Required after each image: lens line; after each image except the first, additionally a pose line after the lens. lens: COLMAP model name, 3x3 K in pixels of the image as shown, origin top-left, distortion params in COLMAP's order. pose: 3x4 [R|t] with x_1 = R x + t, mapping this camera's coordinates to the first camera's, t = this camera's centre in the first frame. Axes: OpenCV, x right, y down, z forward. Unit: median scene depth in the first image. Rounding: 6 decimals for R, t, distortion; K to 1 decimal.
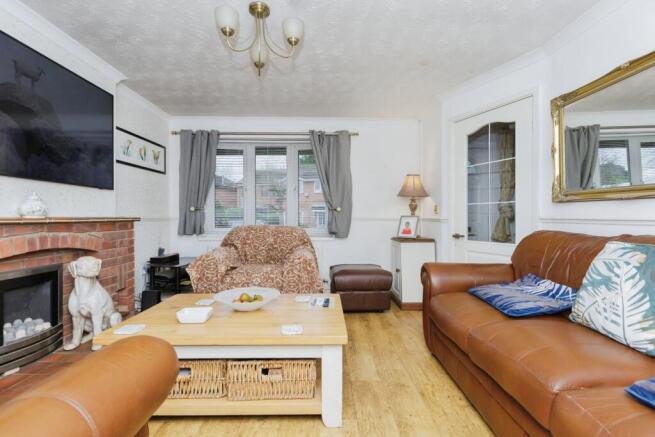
lens RADIAL K [[300.6, 0, 328.5], [0, 300.6, 214.1], [0, 0, 1]] dist [0.002364, 0.000199]
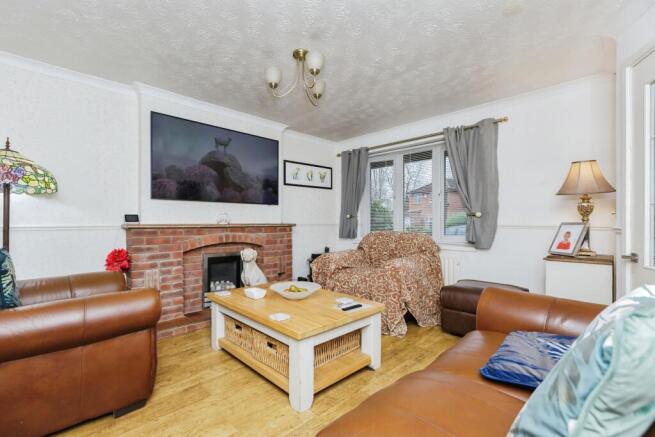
lens RADIAL K [[299.3, 0, 327.5], [0, 299.3, 218.5], [0, 0, 1]] dist [0.000924, 0.000001]
pose [[0.684193, -0.007388, -0.729264, 0.479042], [0.006441, 0.999971, -0.004087, -0.005656], [0.729273, -0.001900, 0.684220, 0.161908]]
